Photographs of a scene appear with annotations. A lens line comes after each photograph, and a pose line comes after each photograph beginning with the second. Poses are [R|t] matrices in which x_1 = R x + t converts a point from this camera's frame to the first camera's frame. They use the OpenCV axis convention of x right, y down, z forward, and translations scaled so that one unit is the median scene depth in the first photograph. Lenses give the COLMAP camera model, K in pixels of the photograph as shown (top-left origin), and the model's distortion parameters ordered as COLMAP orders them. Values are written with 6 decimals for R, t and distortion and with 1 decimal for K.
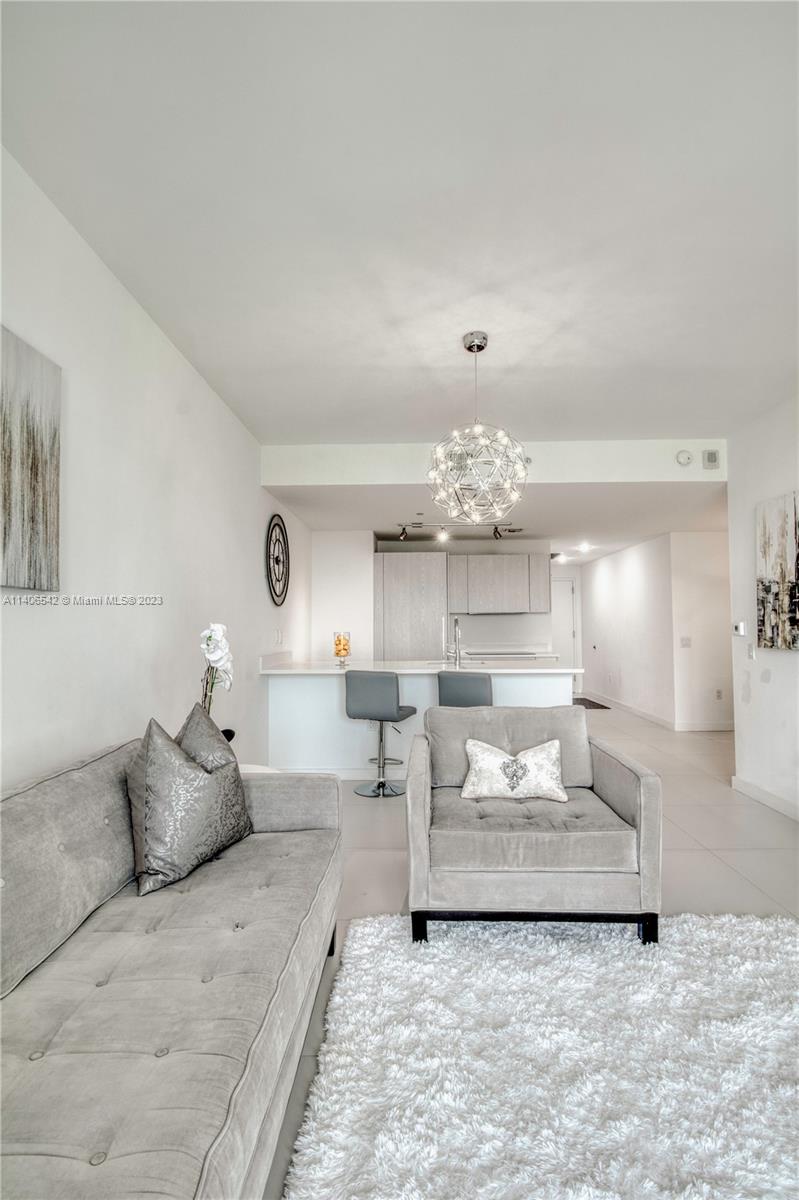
lens RADIAL K [[583.4, 0, 398.9], [0, 583.4, 604.6], [0, 0, 1]] dist [0.001952, -0.014090]
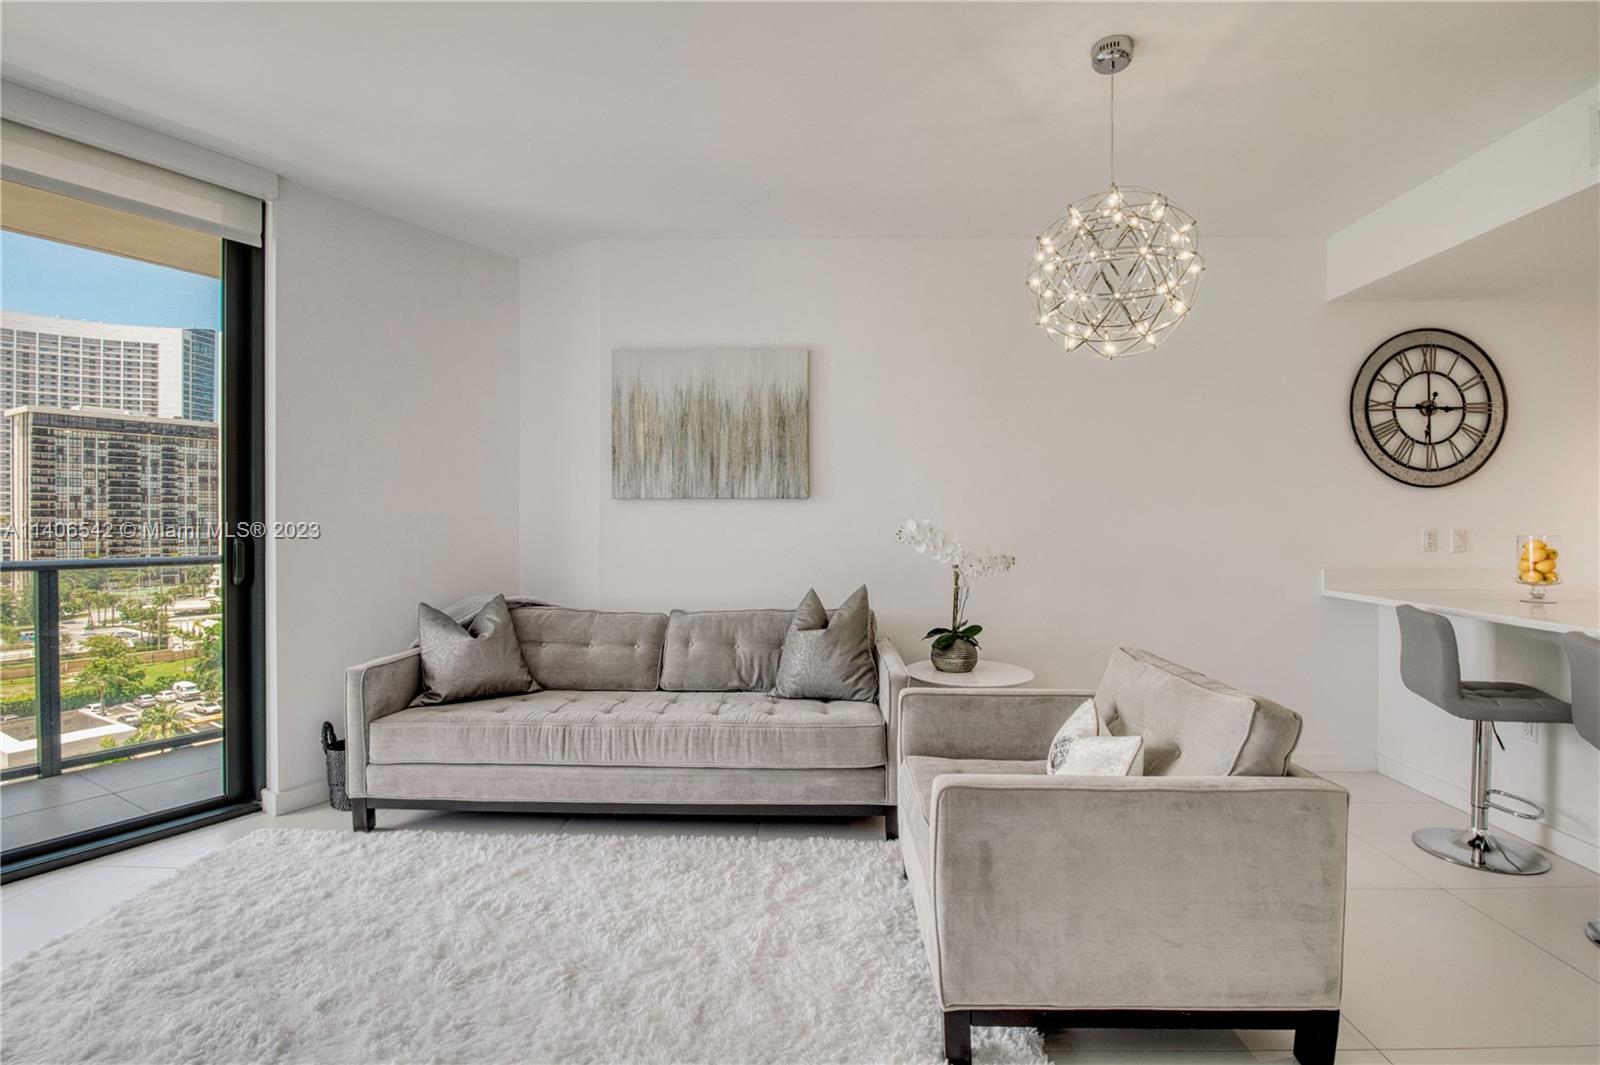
lens RADIAL K [[741.1, 0, 804.2], [0, 741.1, 533.4], [0, 0, 1]] dist [0.000230, -0.011201]
pose [[-0.001318, 0.027852, -0.999611, 1.052548], [0.036303, 0.998954, 0.027786, 0.011027], [0.999340, -0.036252, -0.002328, 0.775520]]
